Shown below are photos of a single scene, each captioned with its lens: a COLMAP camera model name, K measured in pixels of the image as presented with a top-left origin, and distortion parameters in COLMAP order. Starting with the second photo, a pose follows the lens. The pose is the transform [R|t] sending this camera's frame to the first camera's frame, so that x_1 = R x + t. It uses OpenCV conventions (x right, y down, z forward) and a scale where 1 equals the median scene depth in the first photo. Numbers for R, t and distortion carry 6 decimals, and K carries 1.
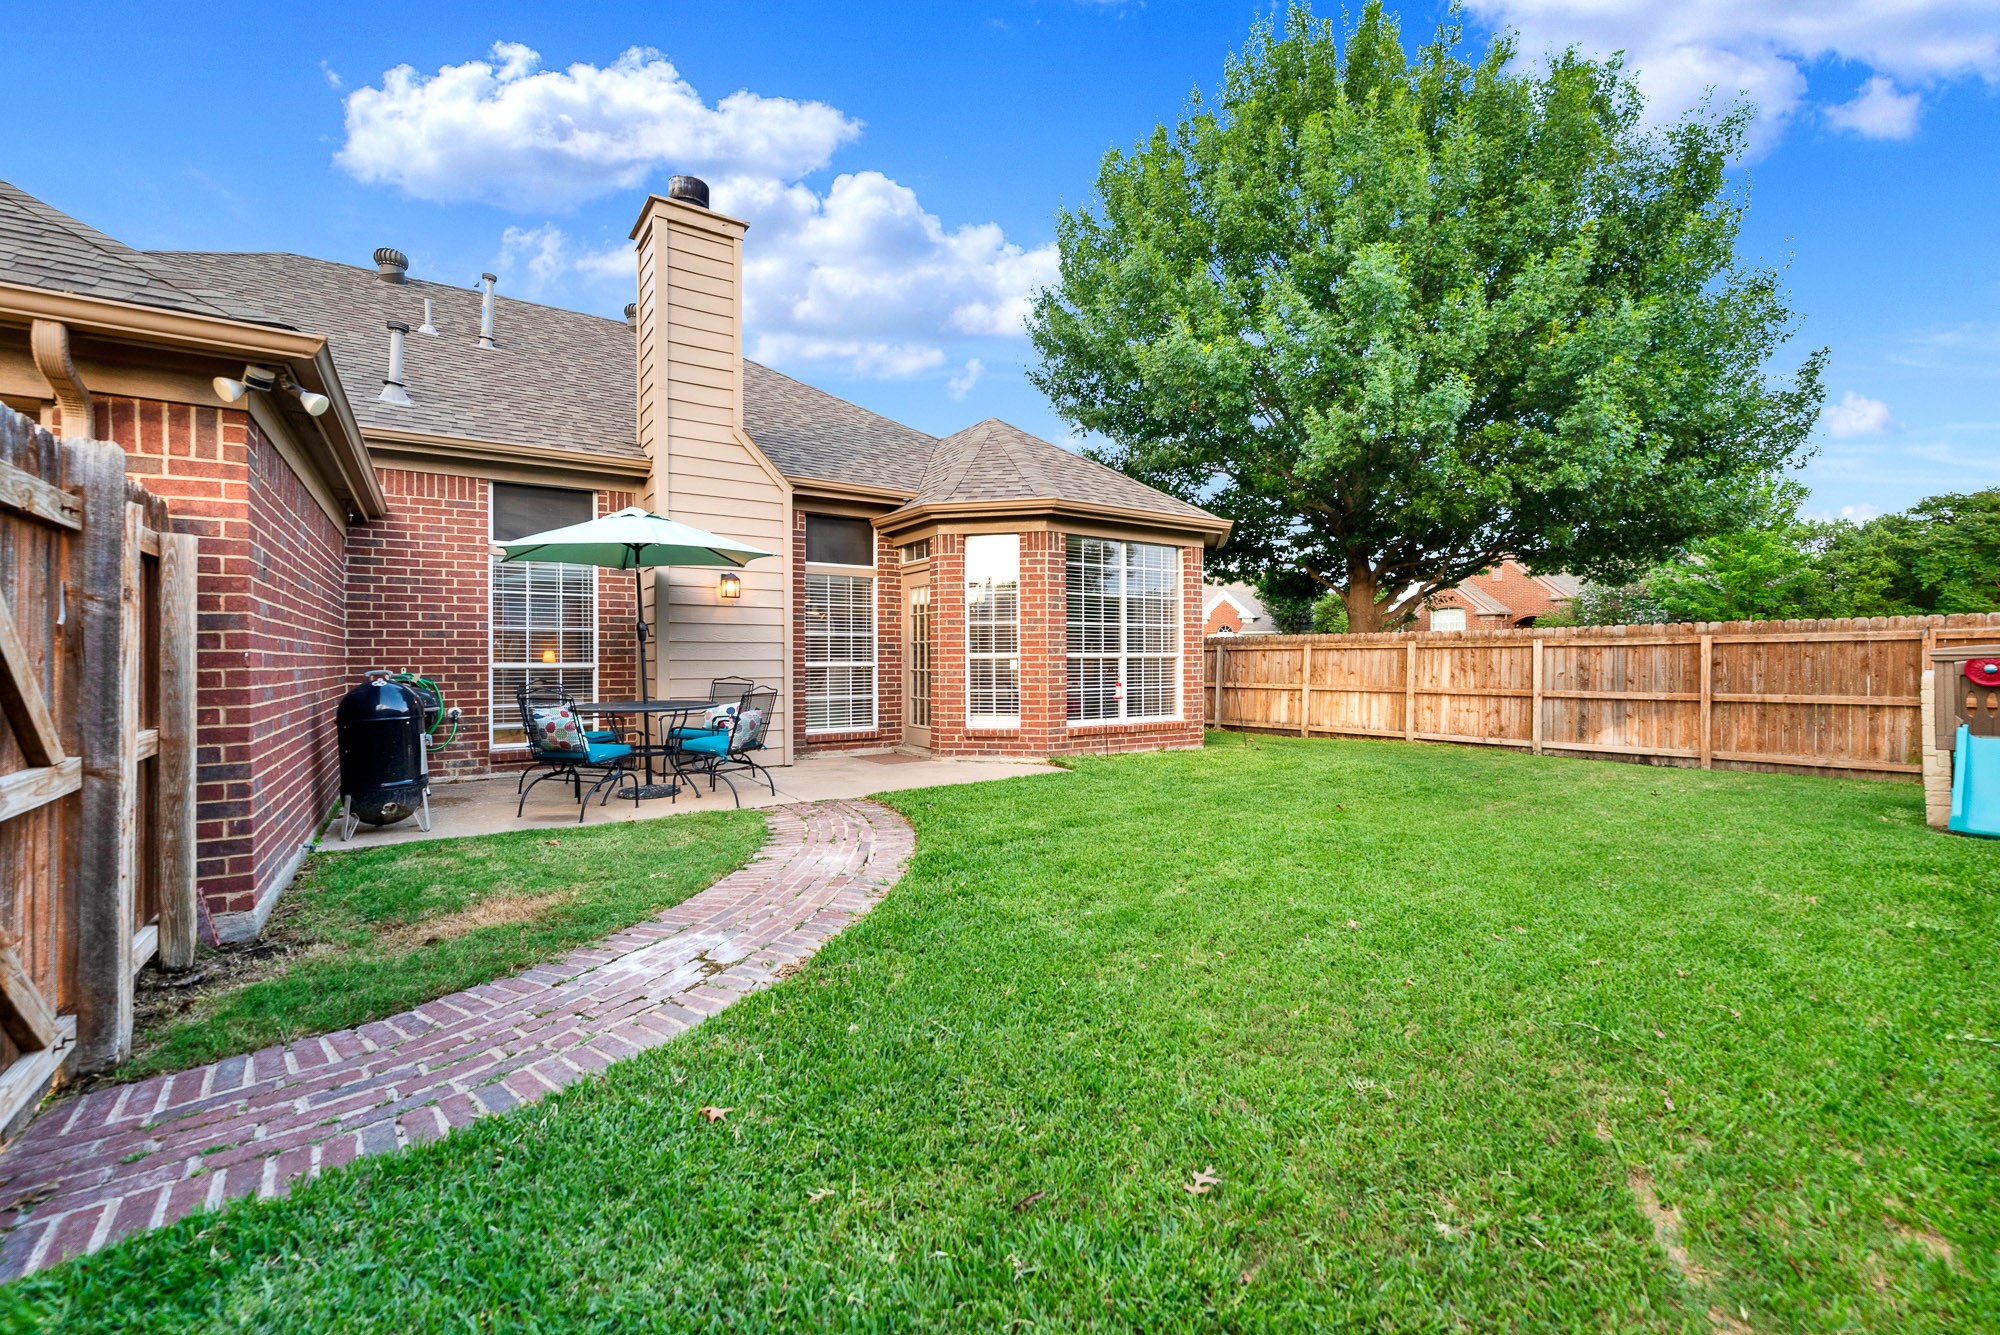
lens RADIAL K [[823.3, 0, 1003.9], [0, 823.3, 650.8], [0, 0, 1]] dist [0.000170, 0.000138]
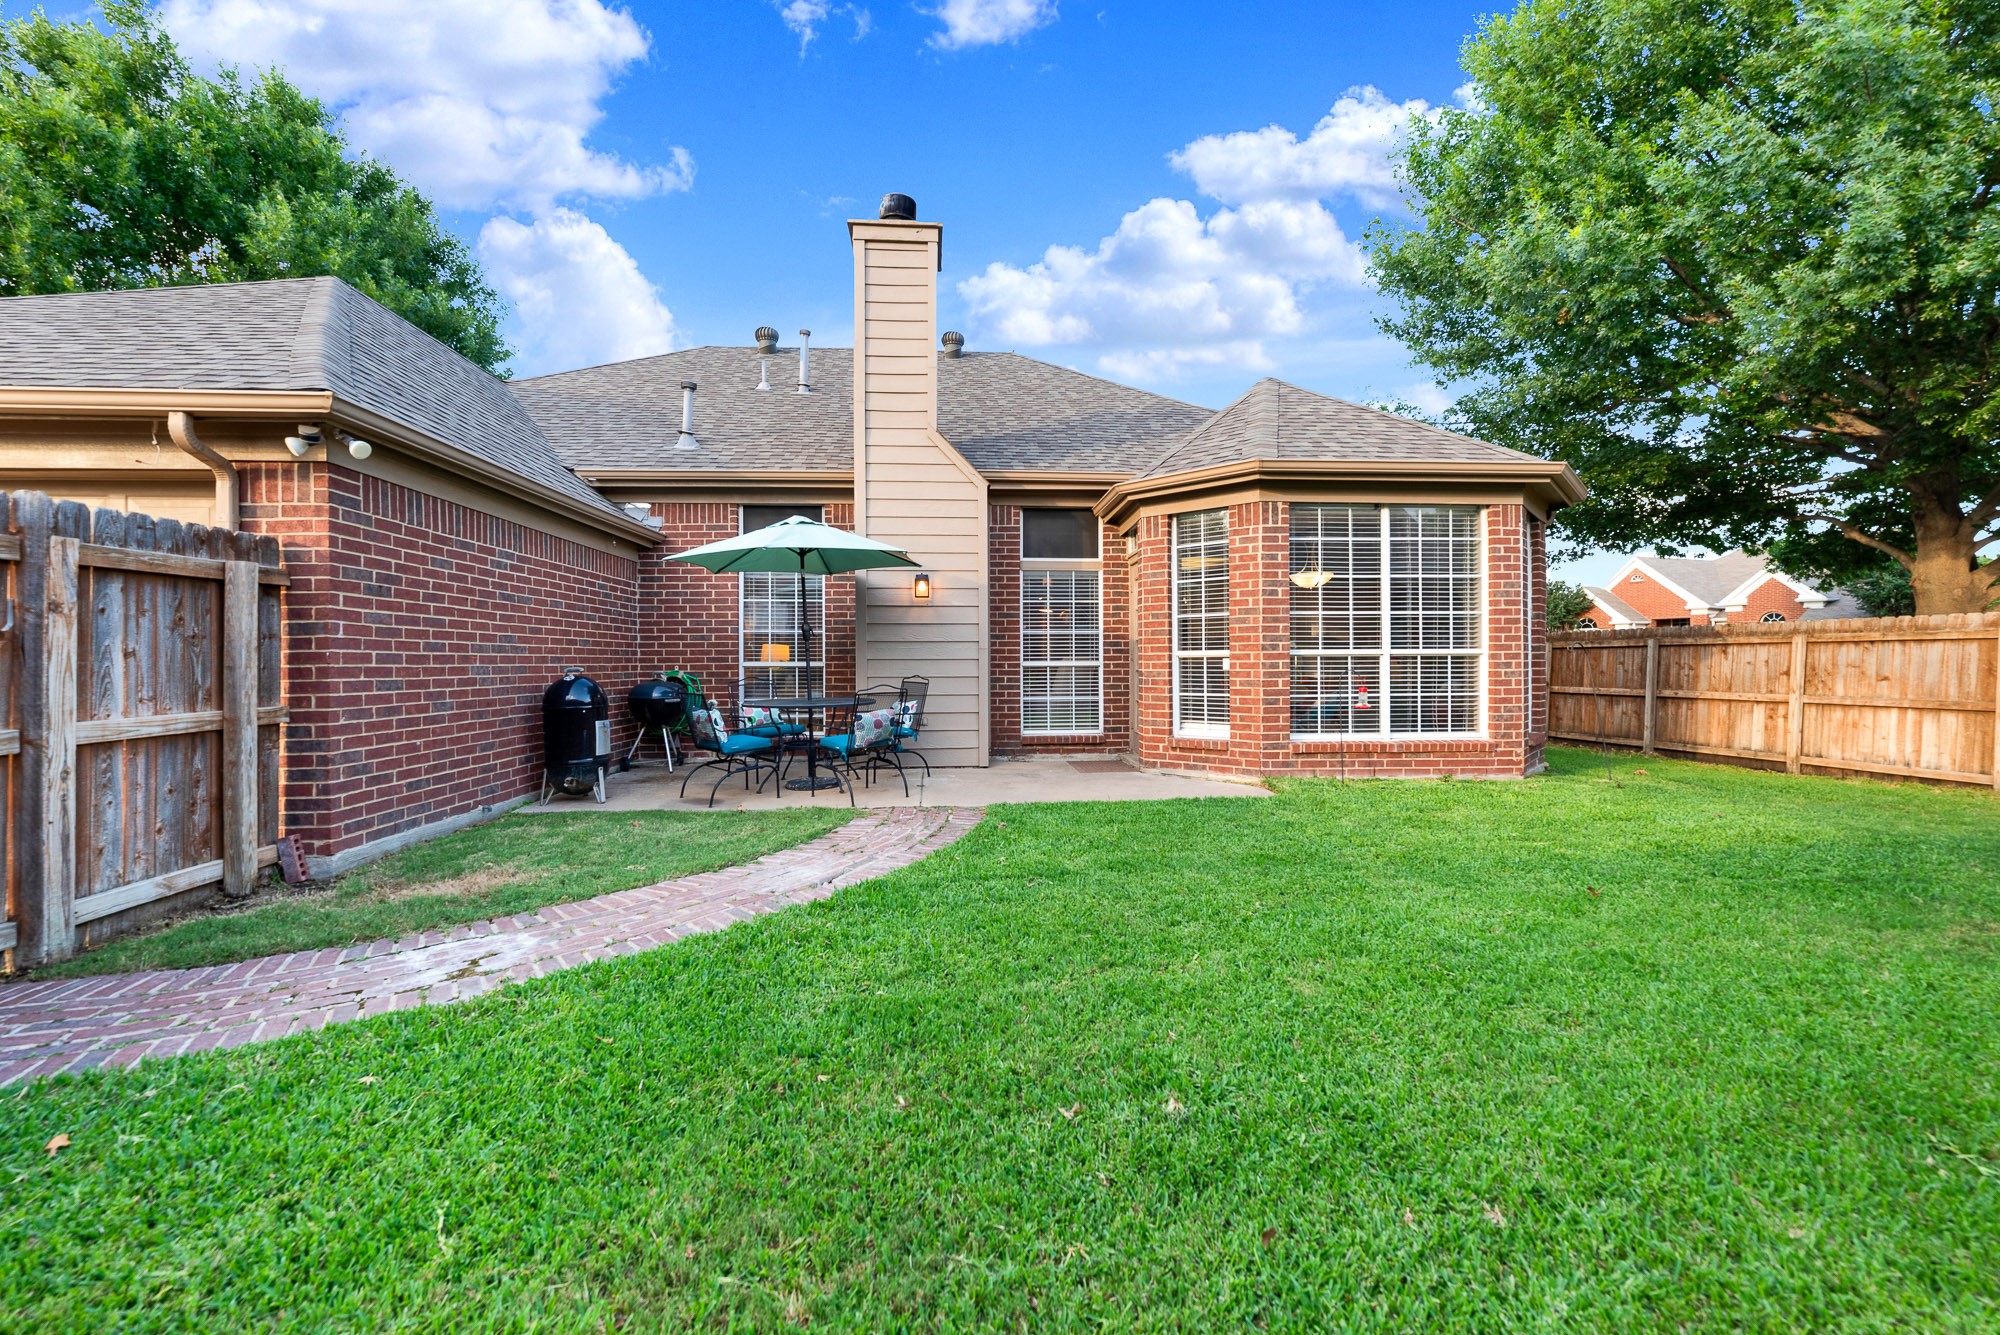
lens RADIAL K [[811.5, 0, 1001.1], [0, 811.5, 655.5], [0, 0, 1]] dist [-0.000029, -0.000191]
pose [[0.864547, -0.003876, -0.502538, 0.233983], [0.006479, 0.999973, 0.003434, 0.003596], [0.502511, -0.006224, 0.864548, 0.170270]]
